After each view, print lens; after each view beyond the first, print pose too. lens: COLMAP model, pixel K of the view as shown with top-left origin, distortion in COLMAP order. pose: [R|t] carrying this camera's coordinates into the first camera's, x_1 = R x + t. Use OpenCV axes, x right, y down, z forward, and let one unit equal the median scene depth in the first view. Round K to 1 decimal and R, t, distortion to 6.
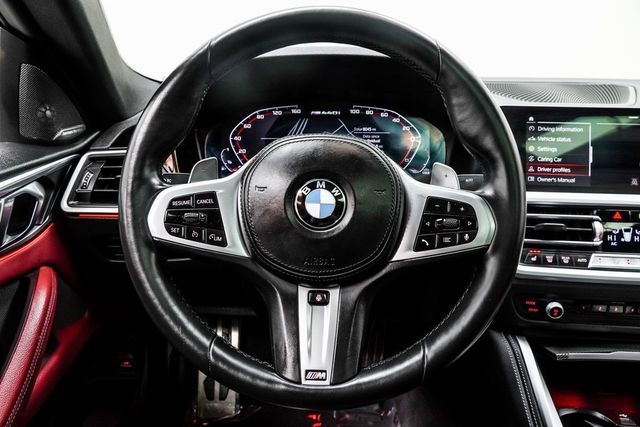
lens RADIAL K [[480.4, 0, 320.0], [0, 480.4, 213.5], [0, 0, 1]] dist [-0.141016, 0.105524]
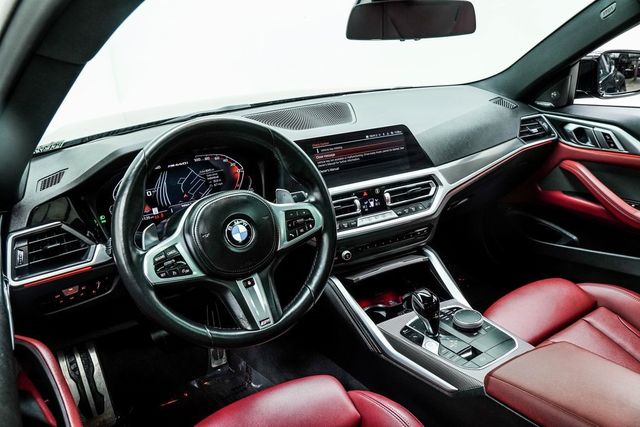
lens RADIAL K [[509.0, 0, 320.0], [0, 509.0, 213.5], [0, 0, 1]] dist [-0.121662, 0.112925]
pose [[0.823289, -0.233885, 0.517197, -0.507345], [0.208166, 0.972087, 0.108229, -0.164754], [-0.528074, 0.018559, 0.848996, -0.543432]]
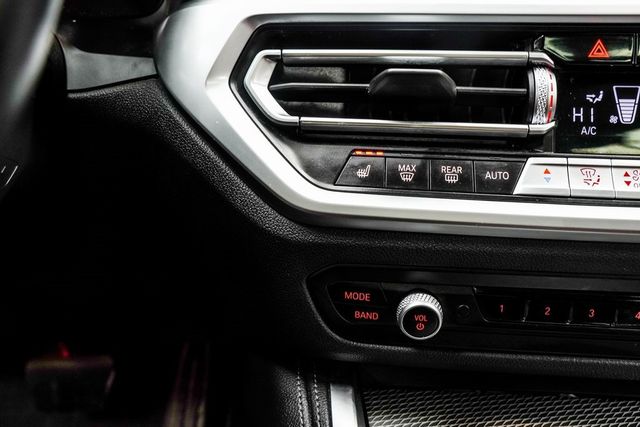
lens RADIAL K [[652.9, 0, 321.5], [0, 652.9, 198.3], [0, 0, 1]] dist [-0.006221, 0.008635]
pose [[0.997093, -0.001965, 0.076169, 0.385939], [0.000597, 0.999838, 0.017981, 0.107409], [-0.076192, -0.017884, 0.996933, 0.502457]]
